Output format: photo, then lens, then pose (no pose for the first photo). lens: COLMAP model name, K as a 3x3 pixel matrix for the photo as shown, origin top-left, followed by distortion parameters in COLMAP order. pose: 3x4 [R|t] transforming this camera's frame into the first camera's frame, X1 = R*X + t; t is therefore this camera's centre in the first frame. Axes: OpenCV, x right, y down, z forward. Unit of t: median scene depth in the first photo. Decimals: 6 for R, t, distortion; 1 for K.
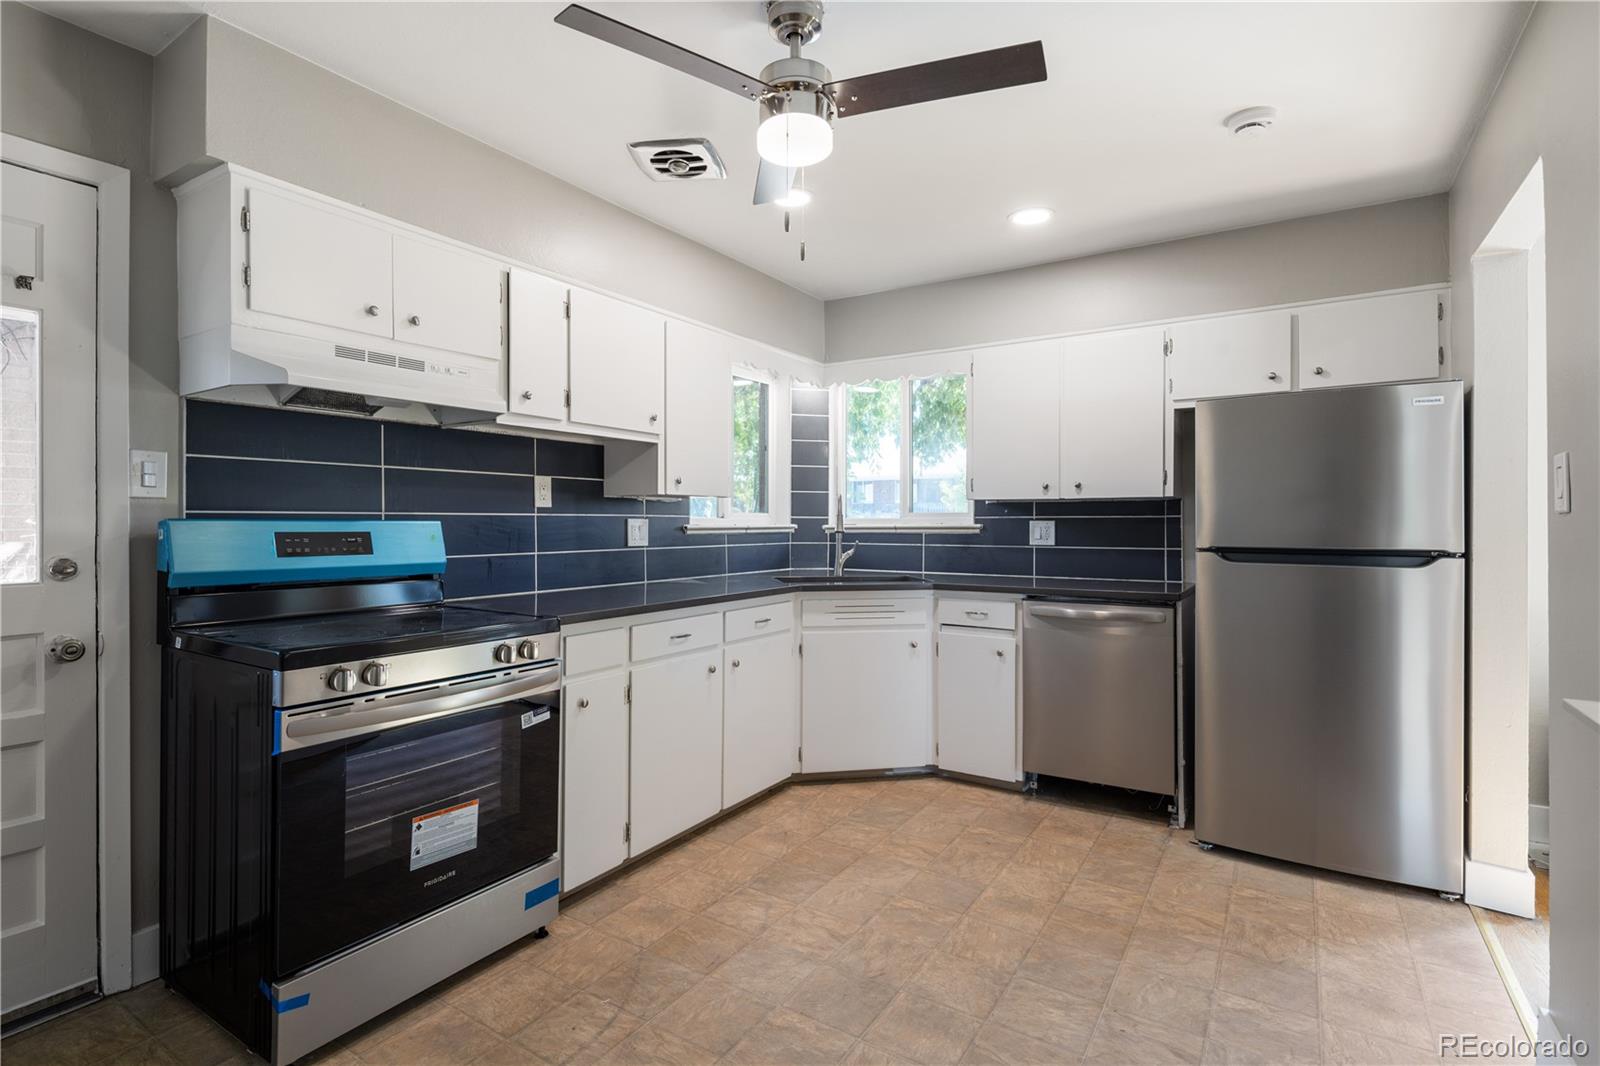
lens RADIAL K [[780.2, 0, 791.1], [0, 780.2, 521.5], [0, 0, 1]] dist [0.005507, -0.002313]
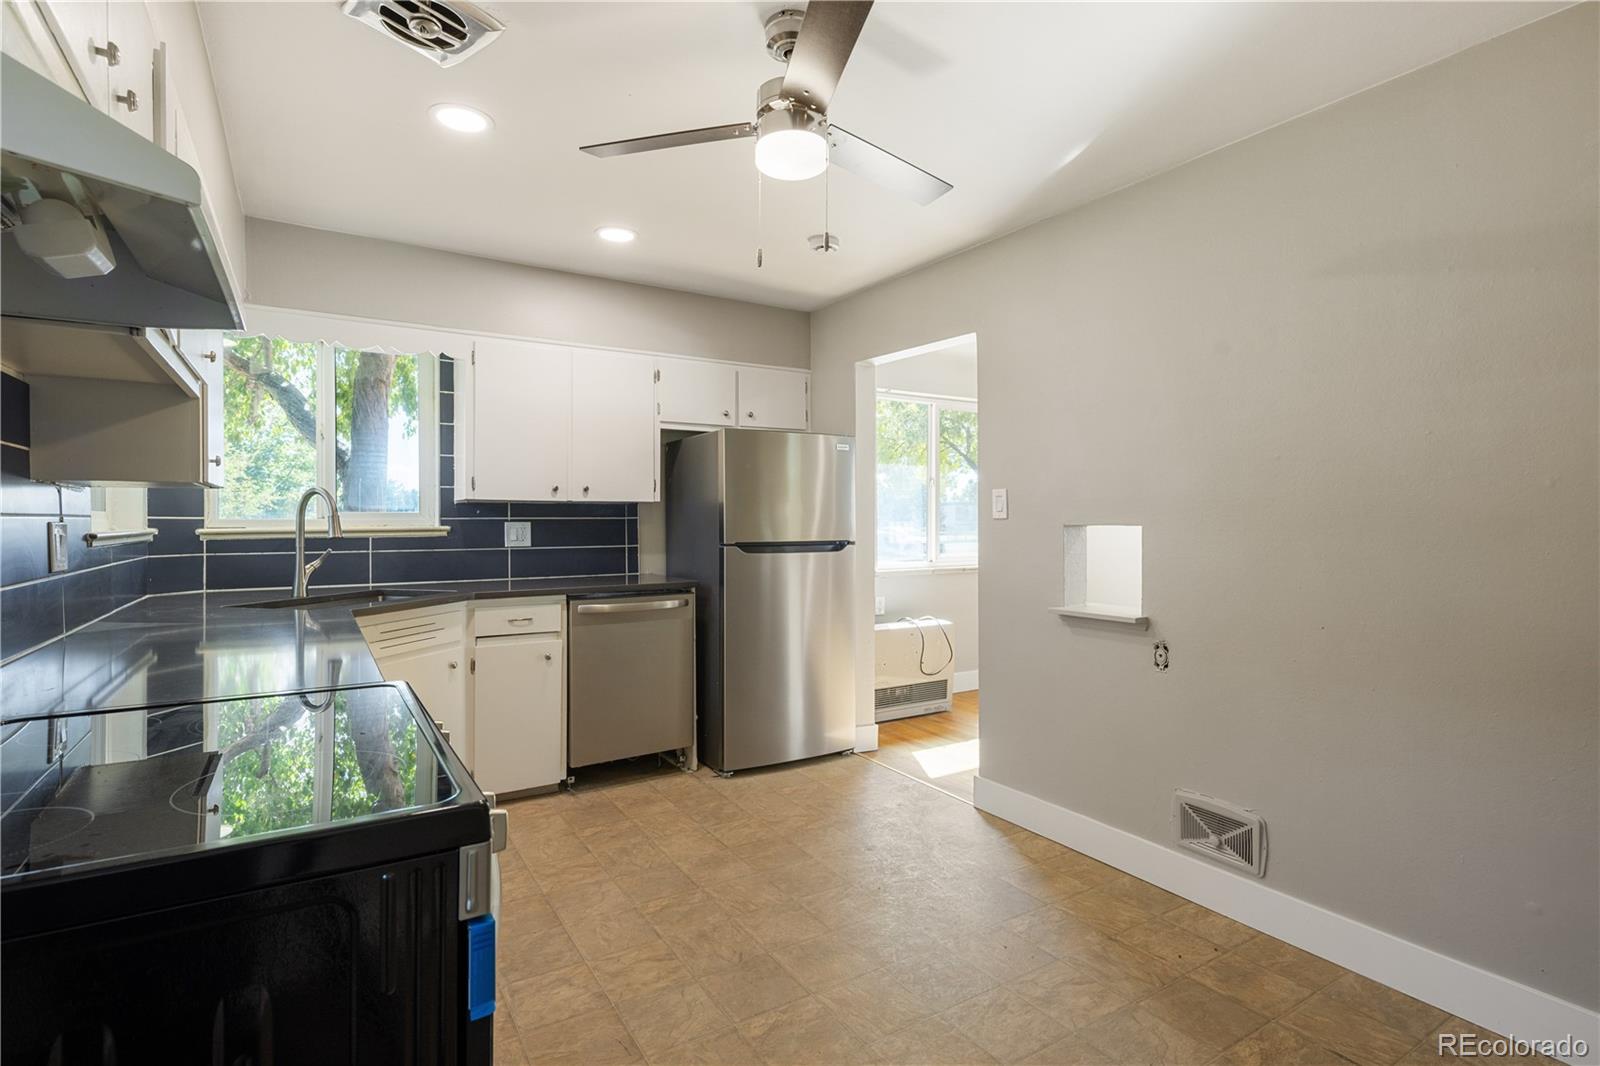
lens RADIAL K [[780.2, 0, 796.0], [0, 780.2, 522.2], [0, 0, 1]] dist [0.005507, -0.002313]
pose [[0.420401, -0.003170, 0.907333, -0.496021], [0.000960, 0.999995, 0.003048, -0.004122], [-0.907338, -0.000411, 0.420402, 0.301172]]
